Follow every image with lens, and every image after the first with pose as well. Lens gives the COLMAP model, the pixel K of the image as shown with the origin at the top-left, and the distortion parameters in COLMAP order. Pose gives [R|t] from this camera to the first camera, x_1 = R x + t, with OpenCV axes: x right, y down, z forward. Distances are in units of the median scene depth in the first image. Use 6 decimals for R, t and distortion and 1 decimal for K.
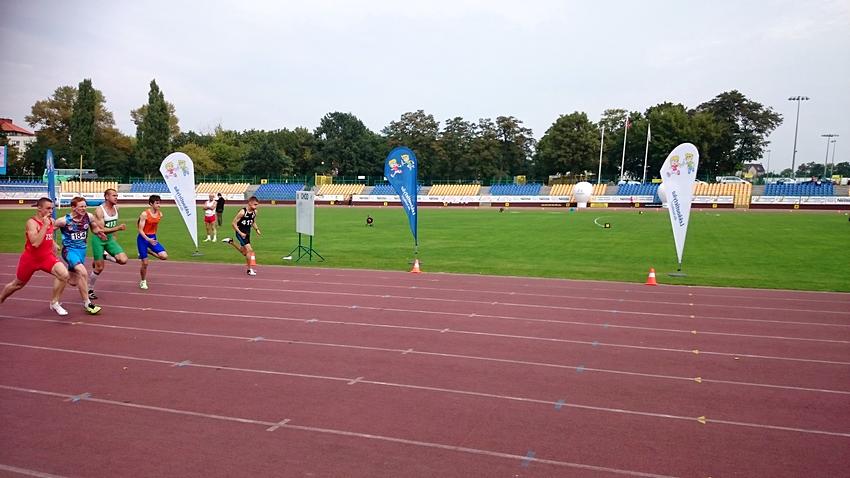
lens RADIAL K [[691.0, 0, 425.0], [0, 691.0, 239.0], [0, 0, 1]] dist [0.230316, -0.530889]
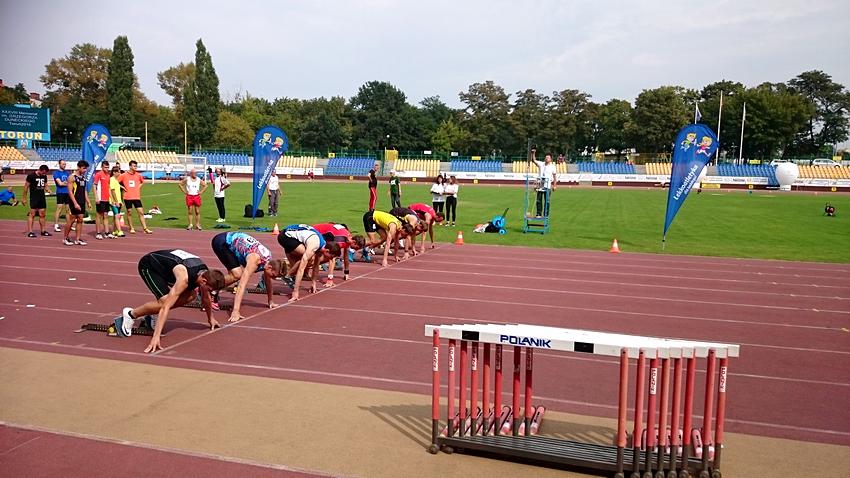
lens RADIAL K [[691.0, 0, 425.0], [0, 691.0, 239.0], [0, 0, 1]] dist [0.230316, -0.530889]
pose [[0.995599, 0.007908, 0.093387, -0.180199], [-0.011223, 0.999323, 0.035025, -0.004414], [-0.093047, -0.035919, 0.995014, 0.062738]]
